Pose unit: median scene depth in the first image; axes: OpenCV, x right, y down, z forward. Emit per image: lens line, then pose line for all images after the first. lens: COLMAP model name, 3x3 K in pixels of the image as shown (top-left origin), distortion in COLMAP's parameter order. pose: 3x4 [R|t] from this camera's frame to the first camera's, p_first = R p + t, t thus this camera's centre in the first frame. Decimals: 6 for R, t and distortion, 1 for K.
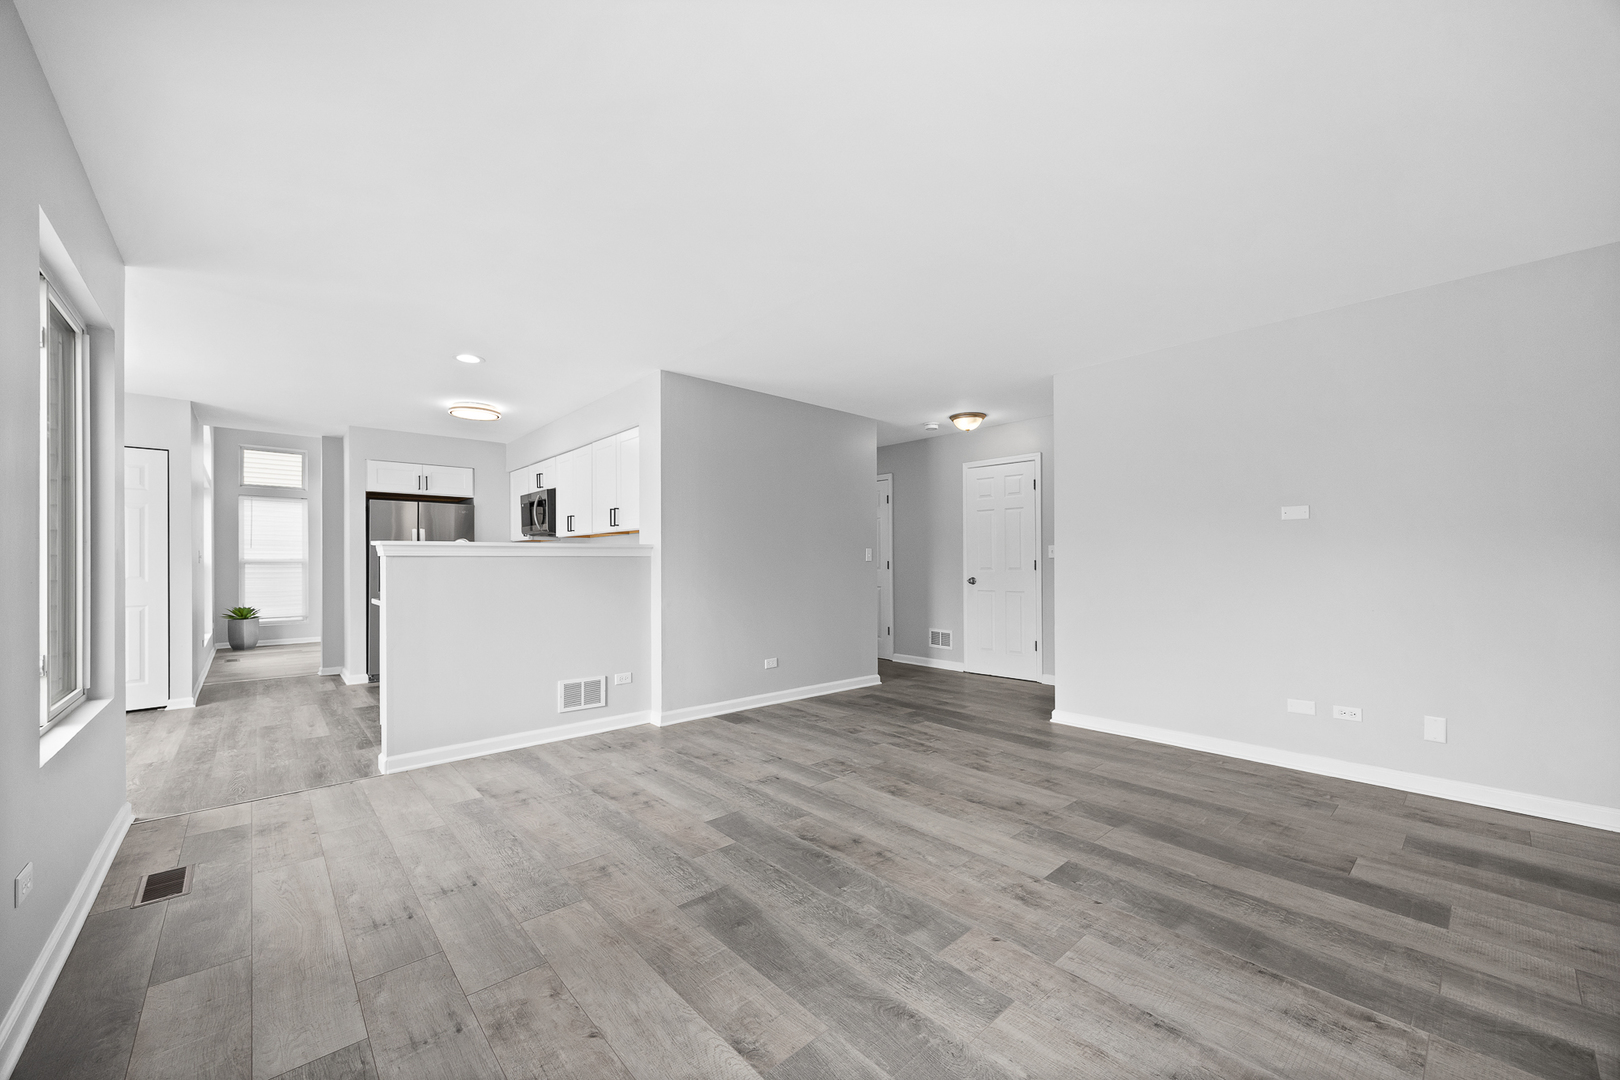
lens RADIAL K [[623.8, 0, 807.9], [0, 623.8, 562.5], [0, 0, 1]] dist [-0.002221, 0.000301]
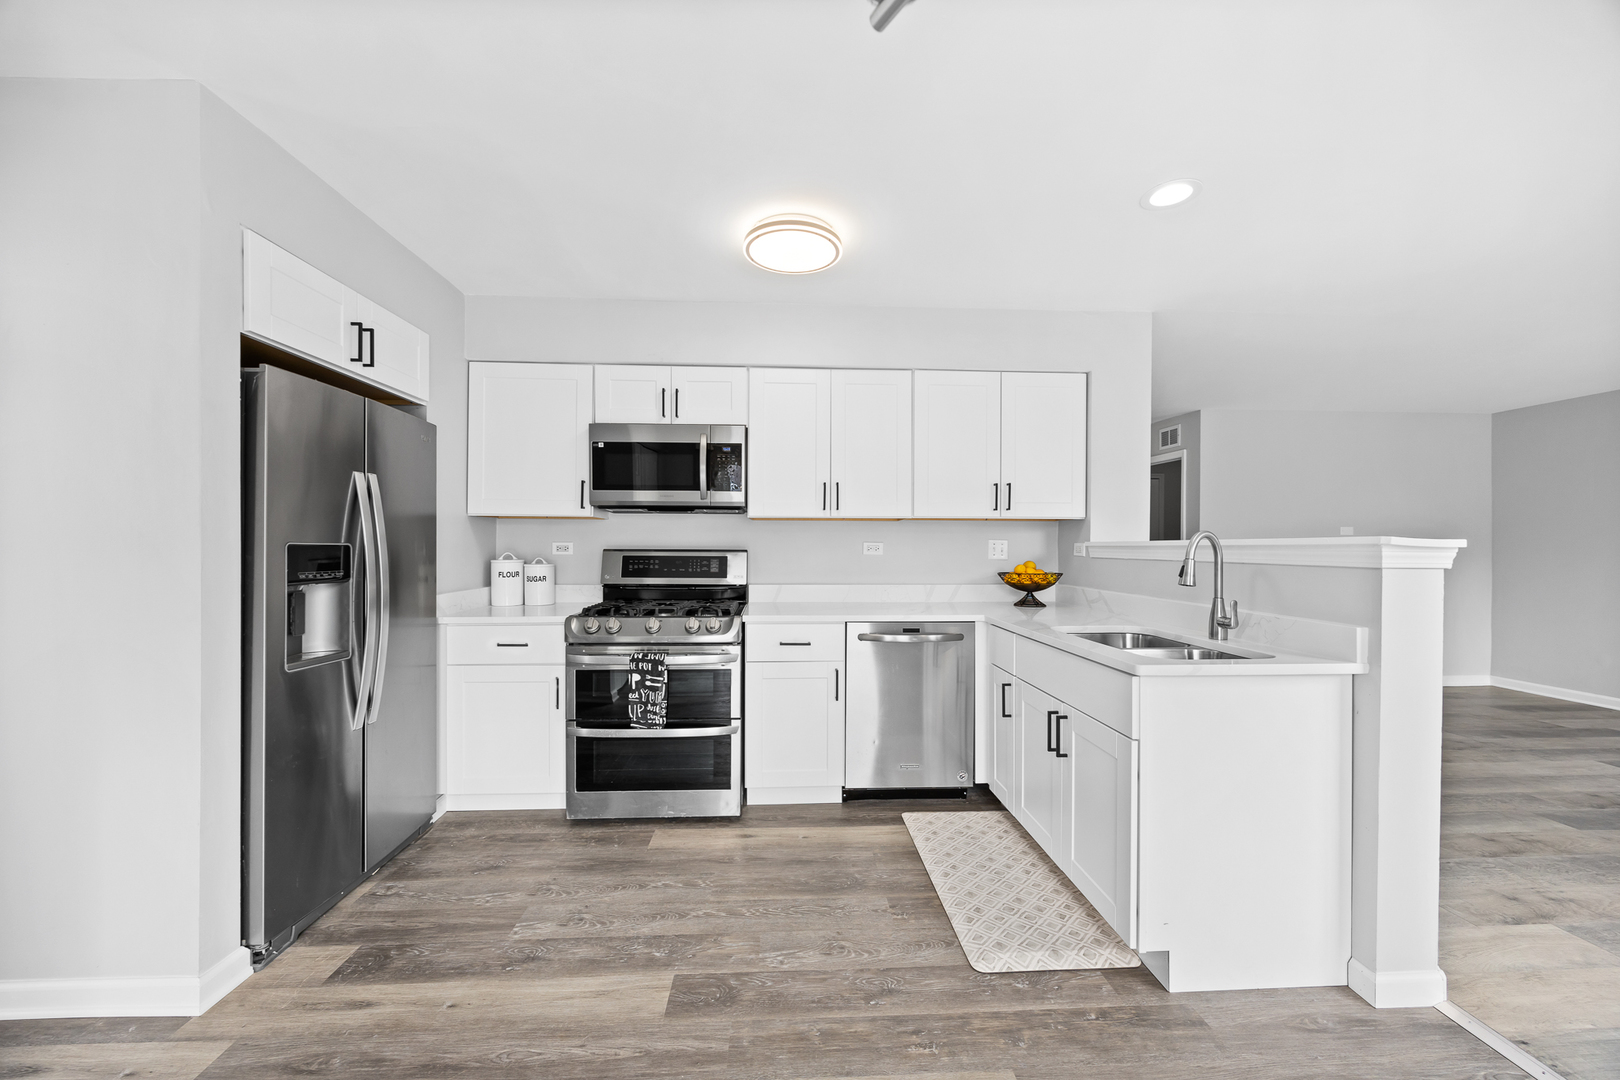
lens RADIAL K [[623.8, 0, 805.6], [0, 623.8, 539.6], [0, 0, 1]] dist [-0.002221, 0.000301]
pose [[0.618894, 0.010916, 0.785399, -1.397114], [-0.016084, 0.999870, -0.001222, -0.034393], [-0.785310, -0.011875, 0.618989, 1.081824]]
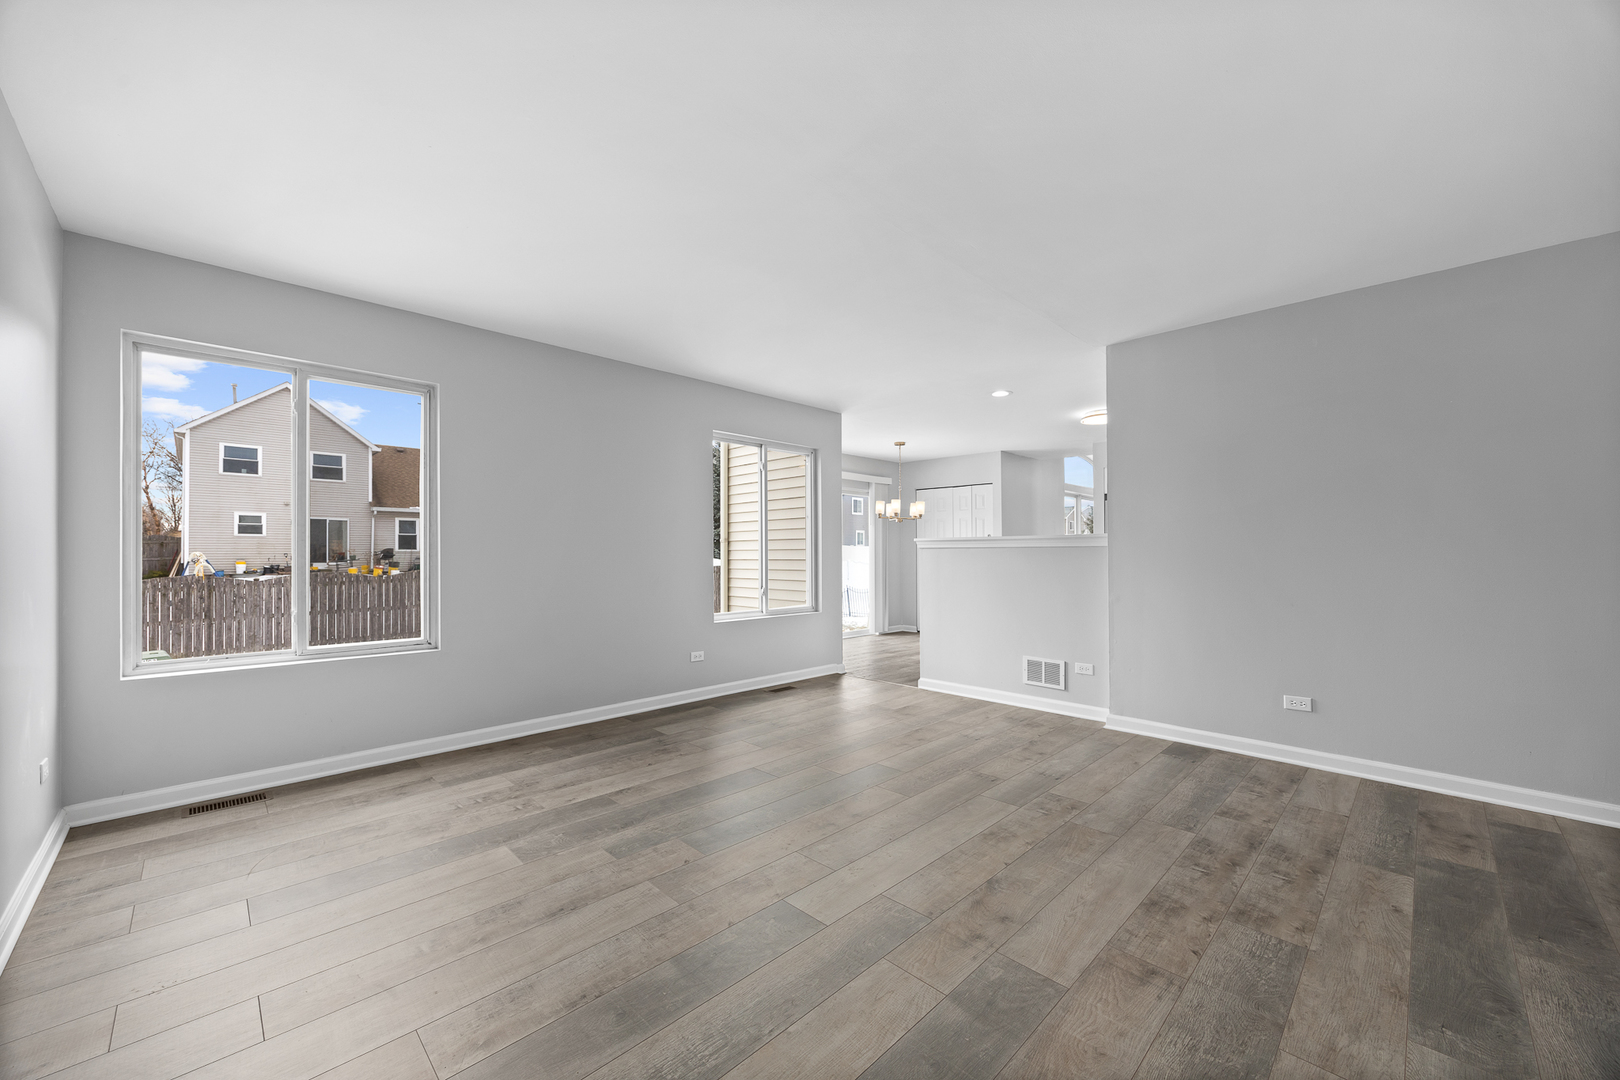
lens RADIAL K [[623.8, 0, 822.0], [0, 623.8, 552.6], [0, 0, 1]] dist [-0.002221, 0.000301]
pose [[0.054369, 0.002874, -0.998517, 0.821136], [-0.001335, 0.999995, 0.002806, -0.002311], [0.998520, 0.001180, 0.054373, 0.640798]]
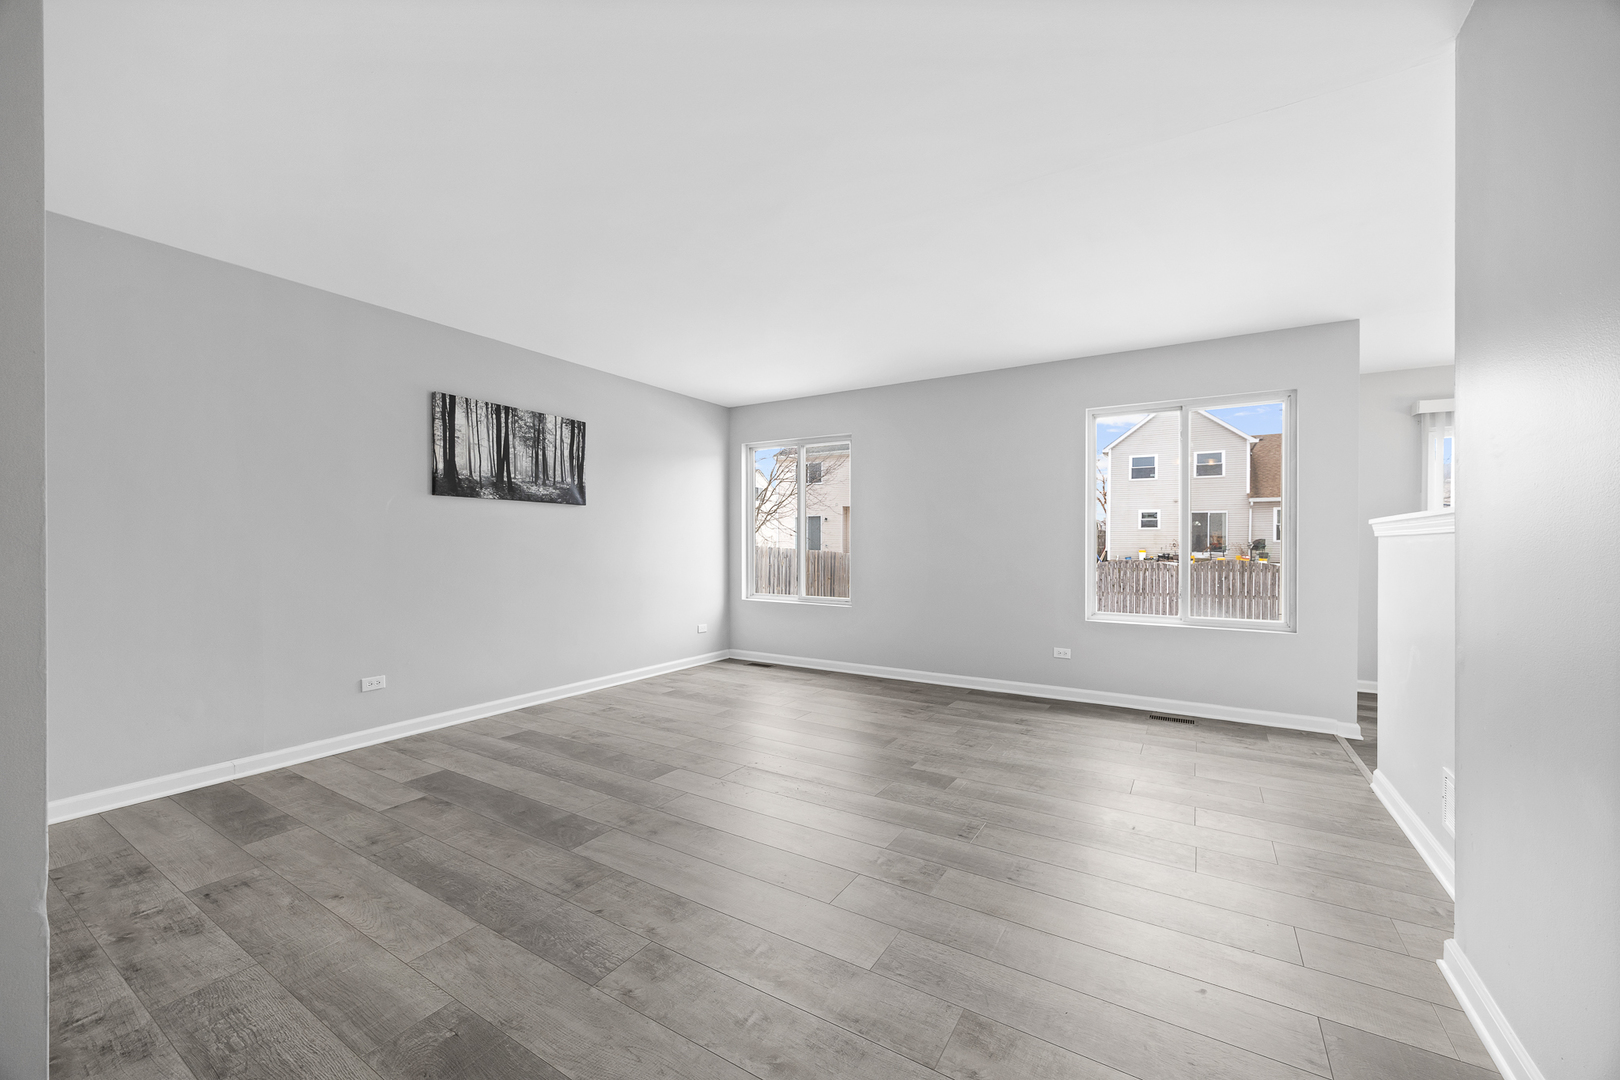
lens RADIAL K [[623.8, 0, 802.4], [0, 623.8, 546.2], [0, 0, 1]] dist [-0.002221, 0.000301]
pose [[-0.964081, 0.003745, -0.265582, 0.306086], [0.001811, 0.999970, 0.007524, -0.003397], [0.265602, 0.006773, -0.964059, 1.547690]]
